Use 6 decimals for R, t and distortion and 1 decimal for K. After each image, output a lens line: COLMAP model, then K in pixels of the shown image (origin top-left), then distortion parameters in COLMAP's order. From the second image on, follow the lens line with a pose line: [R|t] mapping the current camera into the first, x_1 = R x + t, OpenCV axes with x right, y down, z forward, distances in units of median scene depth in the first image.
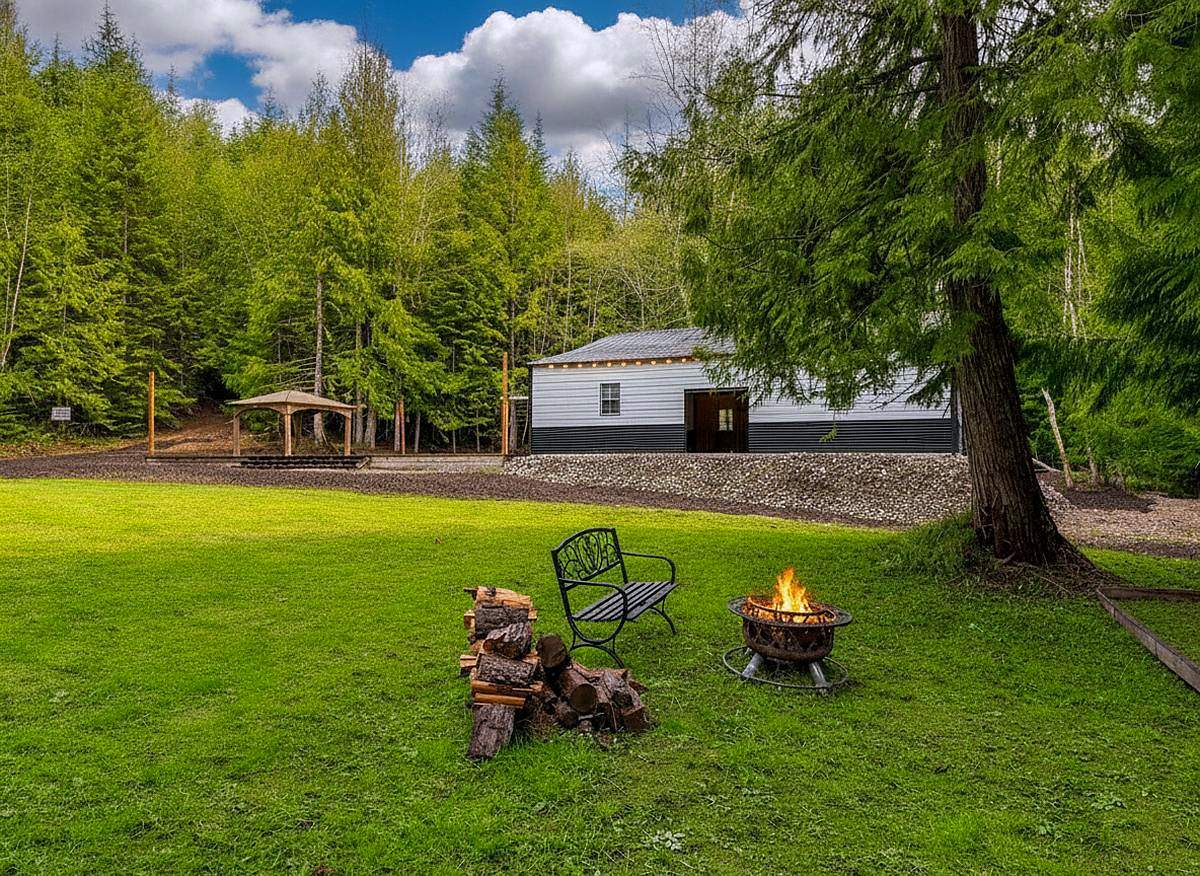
lens RADIAL K [[758.8, 0, 600.0], [0, 758.8, 438.0], [0, 0, 1]] dist [-0.004718, -0.002344]
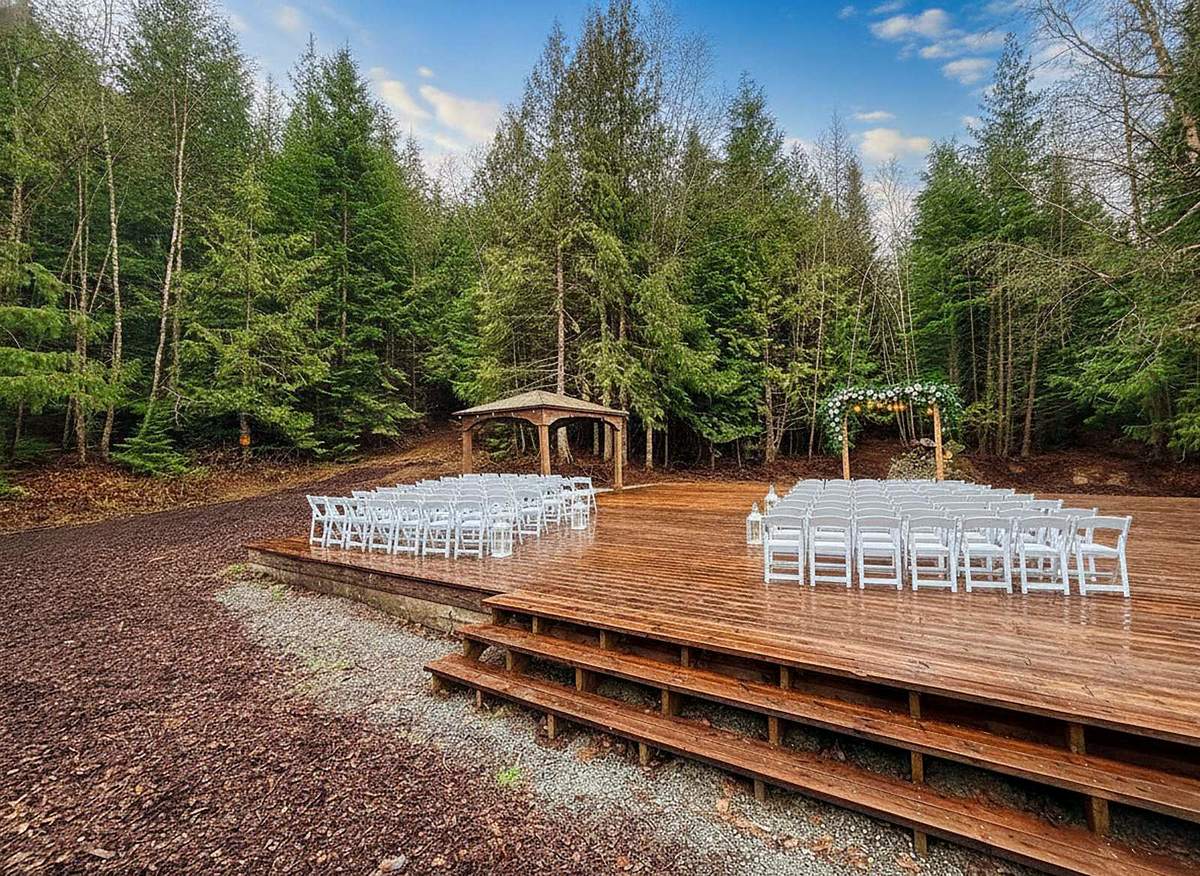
lens RADIAL K [[501.7, 0, 600.0], [0, 501.7, 438.0], [0, 0, 1]] dist [-0.001408, -0.000980]
pose [[0.979419, -0.026702, -0.200062, -0.234248], [0.025141, 0.999630, -0.010341, -0.013174], [0.200264, 0.005099, 0.979729, 0.501177]]
